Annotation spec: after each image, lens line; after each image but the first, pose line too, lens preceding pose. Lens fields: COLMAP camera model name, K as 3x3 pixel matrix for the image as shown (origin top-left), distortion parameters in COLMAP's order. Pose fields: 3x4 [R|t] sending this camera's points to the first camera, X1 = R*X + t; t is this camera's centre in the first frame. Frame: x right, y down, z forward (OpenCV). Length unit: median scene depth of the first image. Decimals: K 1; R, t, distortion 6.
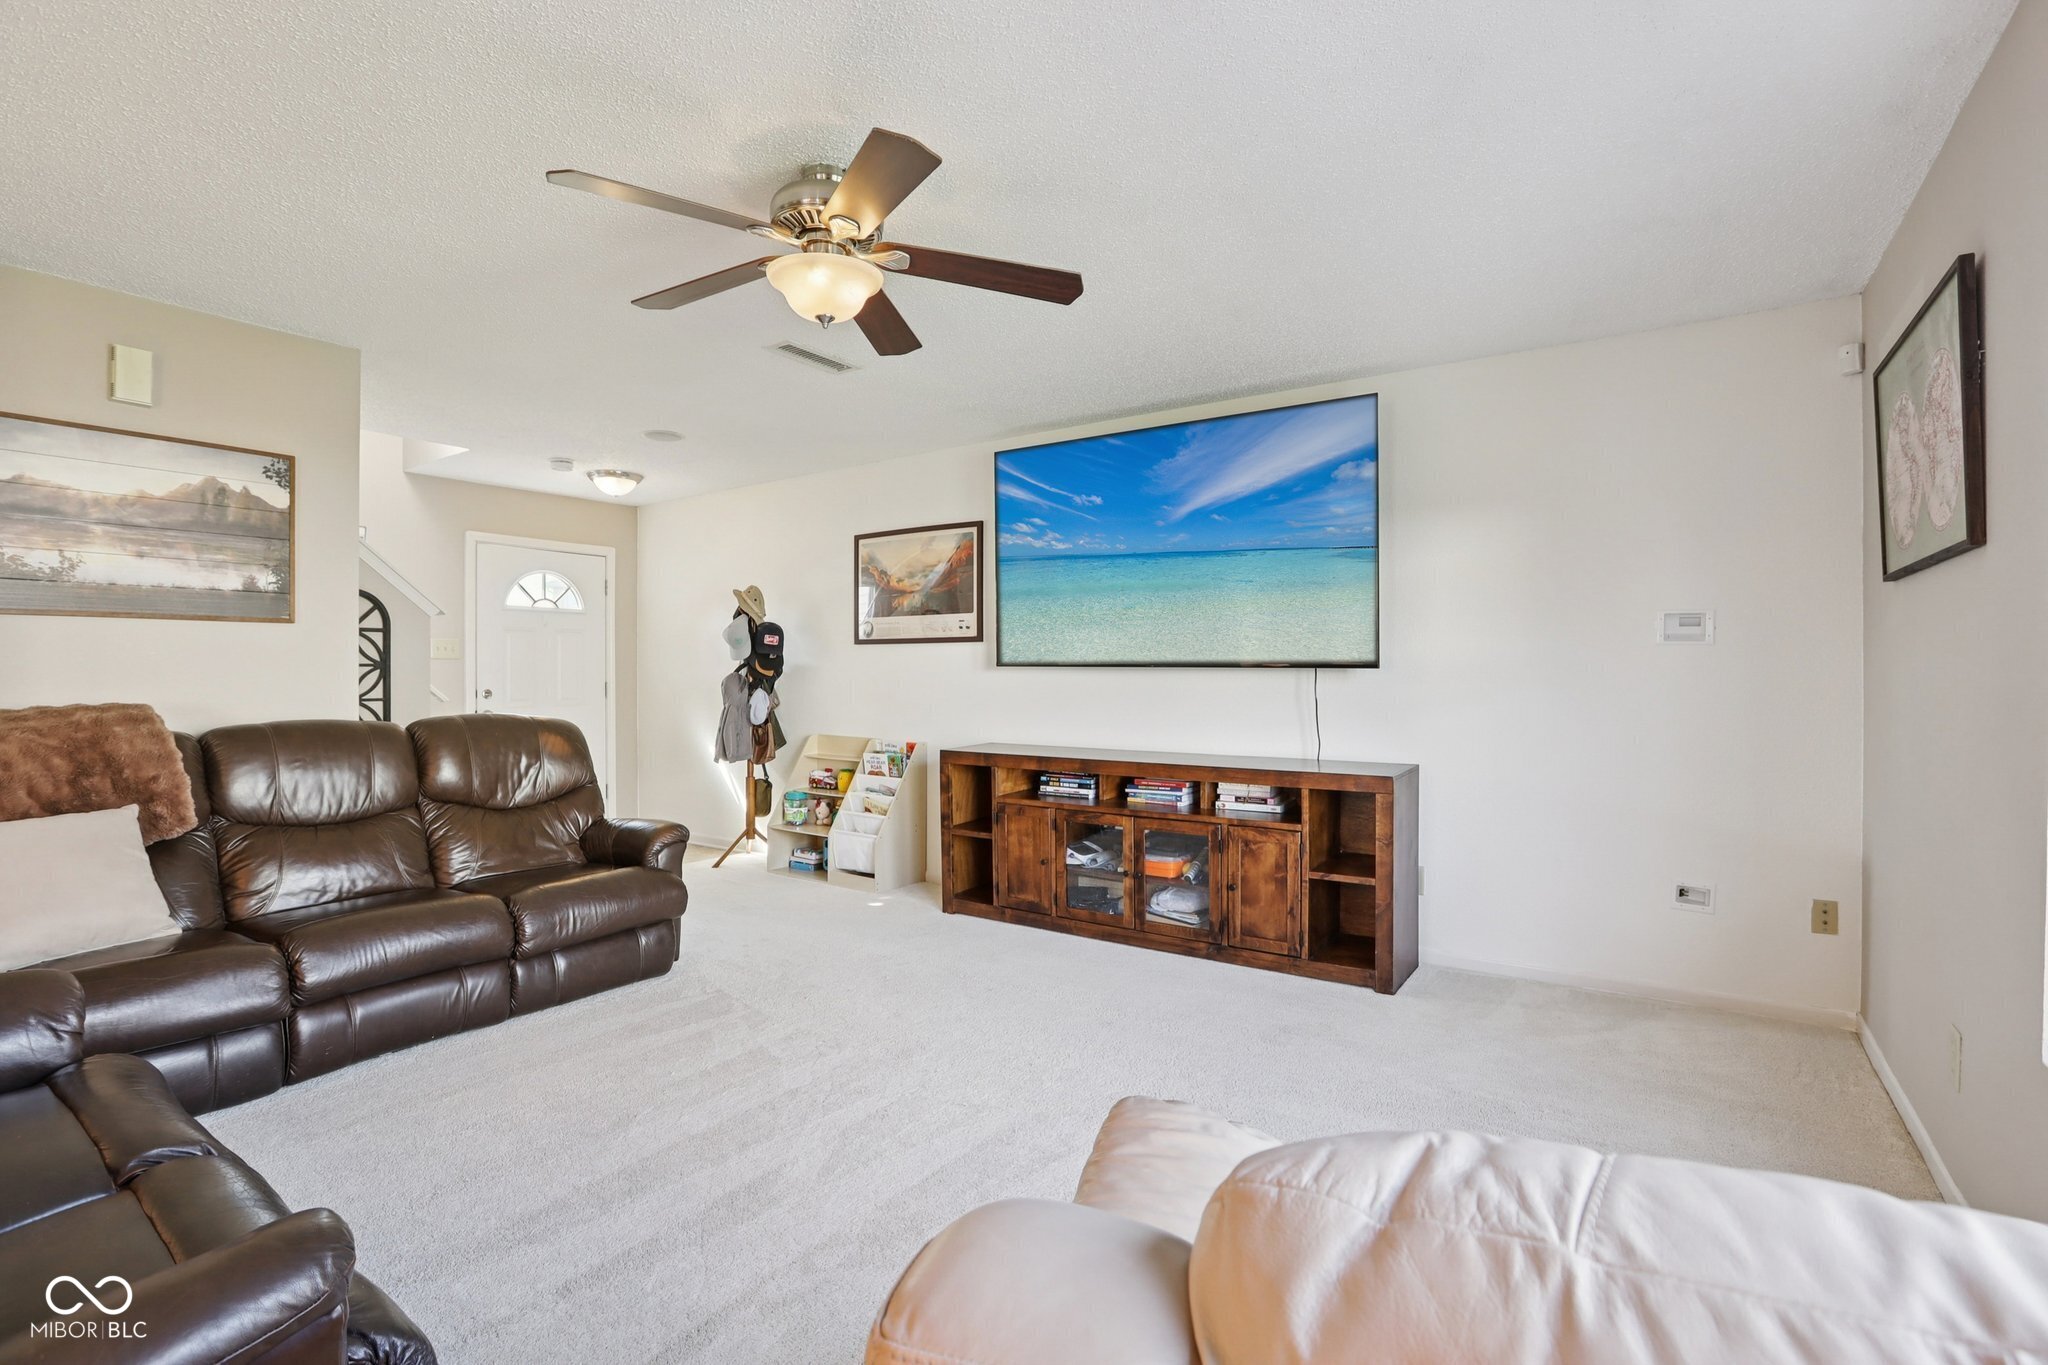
lens RADIAL K [[938.6, 0, 1025.7], [0, 938.6, 674.1], [0, 0, 1]] dist [-0.059572, 0.023127]
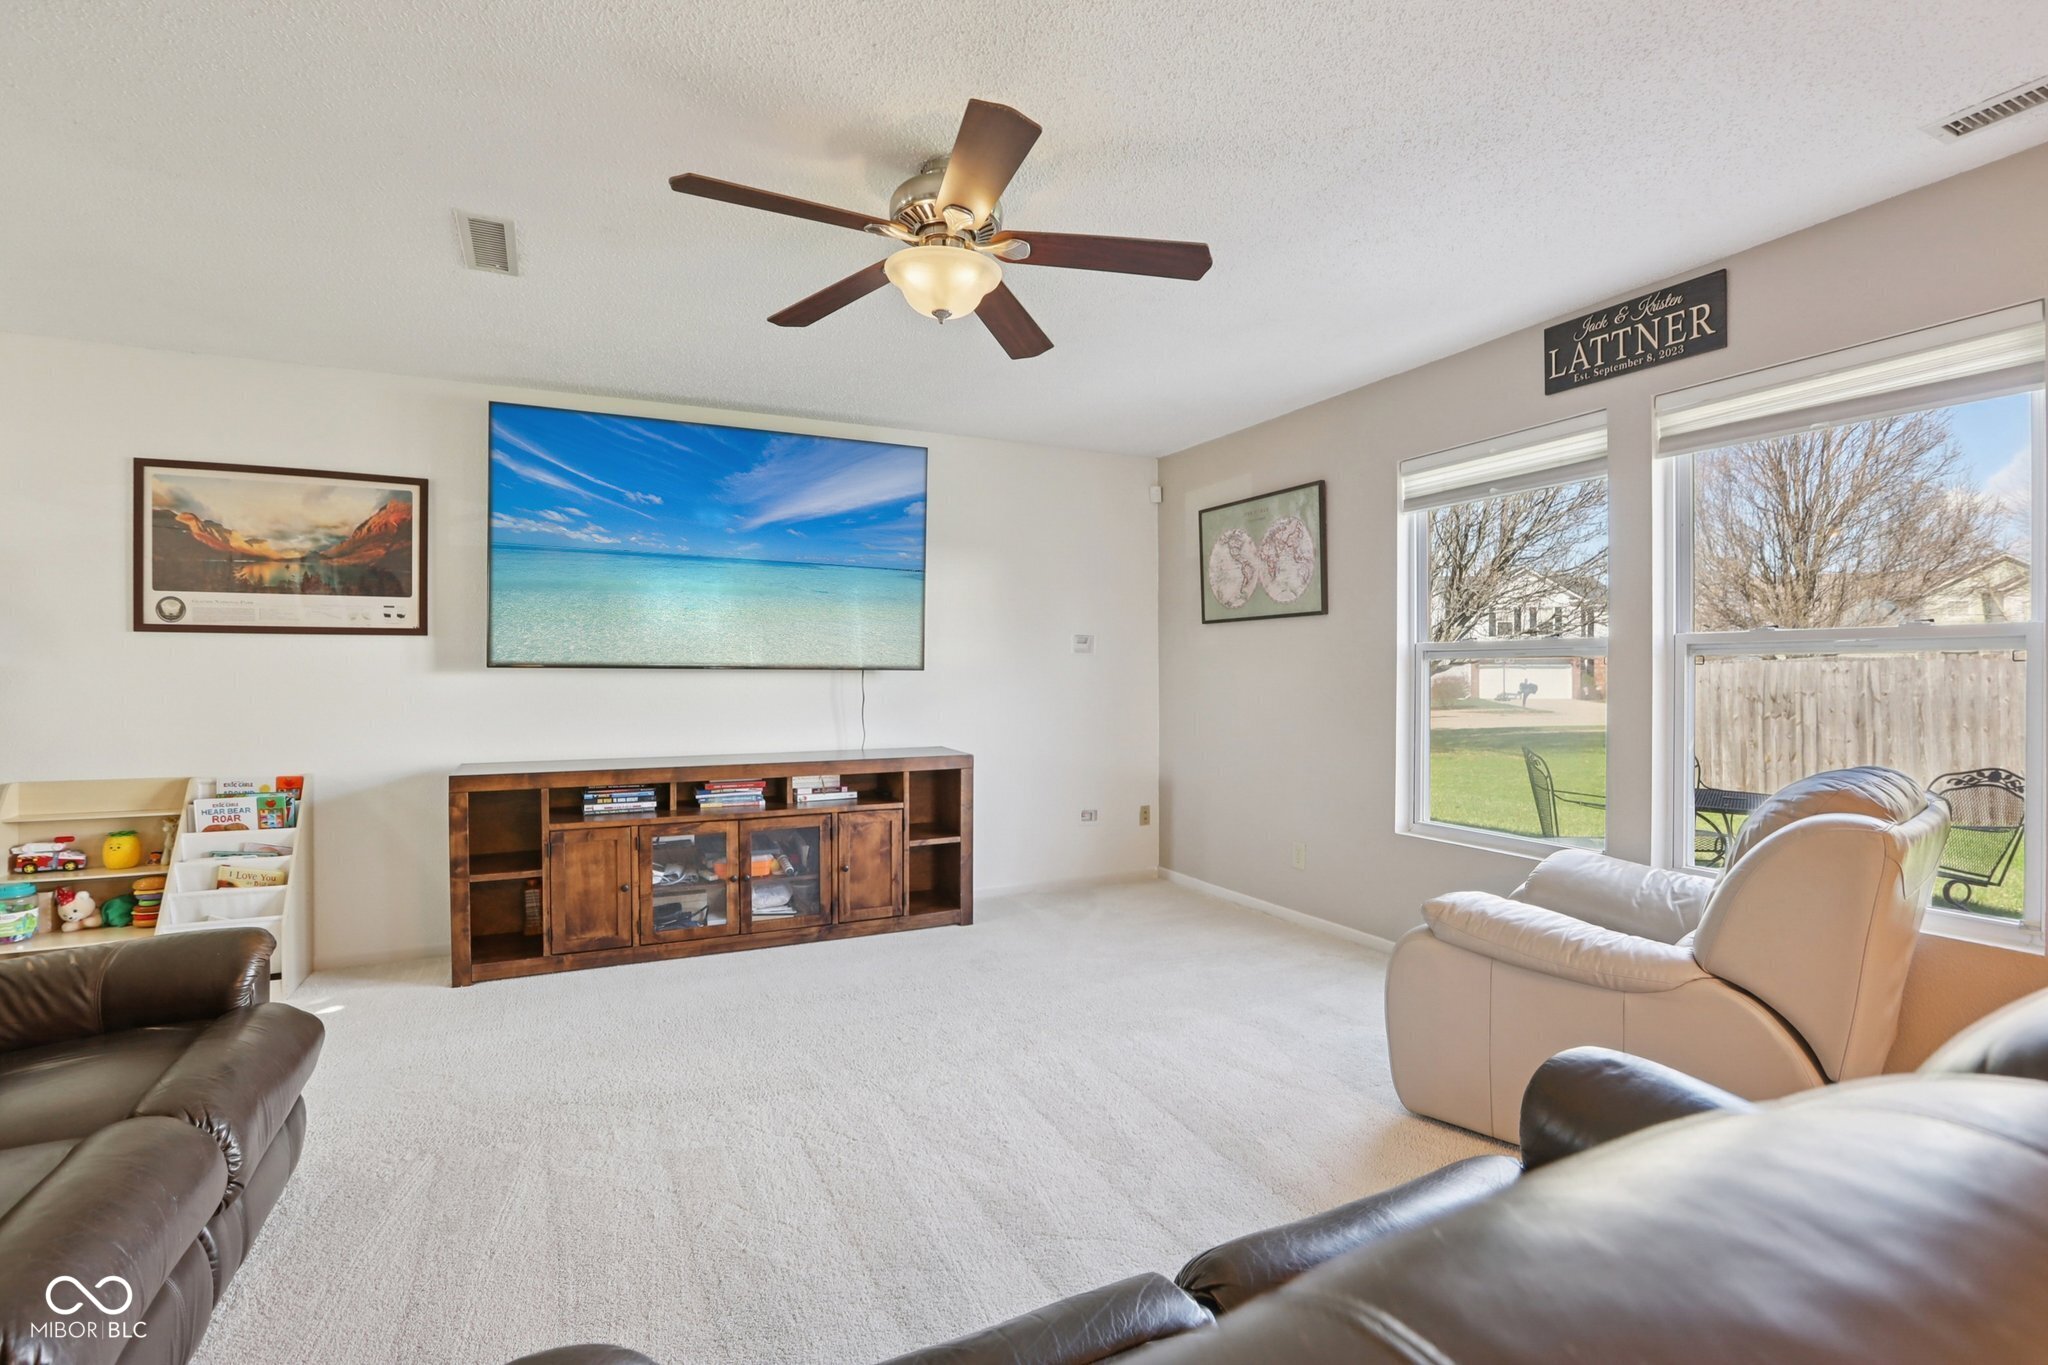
lens RADIAL K [[938.6, 0, 1025.7], [0, 938.6, 674.1], [0, 0, 1]] dist [-0.059572, 0.023127]
pose [[0.483703, -0.000496, 0.875232, -0.559715], [0.004300, 0.999989, -0.001810, 0.001075], [-0.875222, 0.004639, 0.483700, 0.240441]]
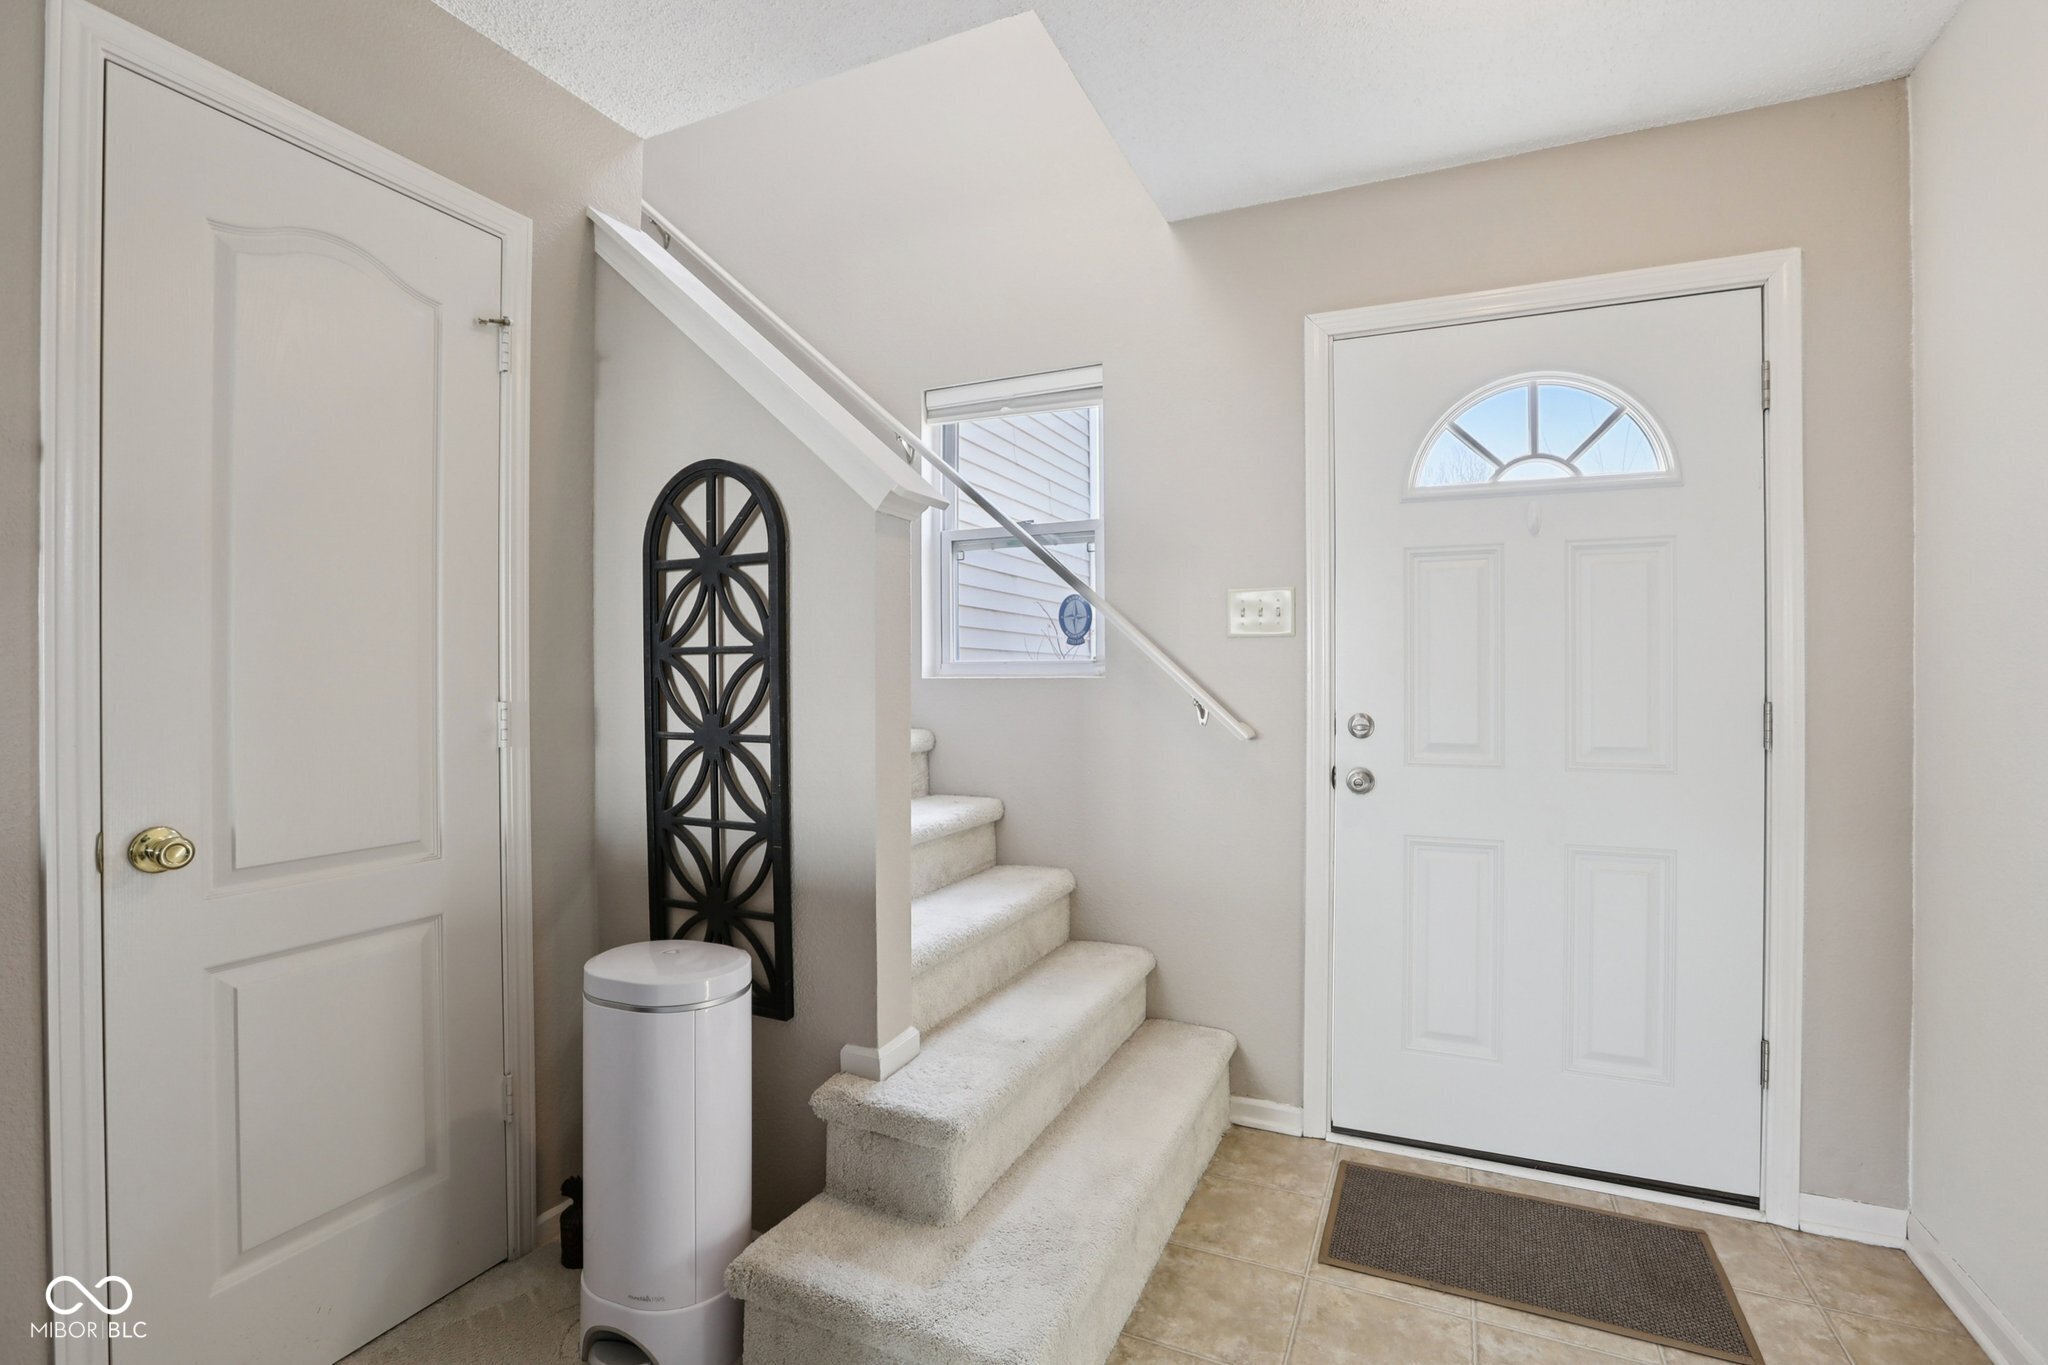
lens RADIAL K [[938.6, 0, 1025.7], [0, 938.6, 674.1], [0, 0, 1]] dist [-0.059572, 0.023127]
pose [[0.181762, 0.000606, -0.983342, -0.321227], [-0.000246, 1.000000, 0.000571, -0.000085], [0.983343, 0.000138, 0.181762, 1.109390]]
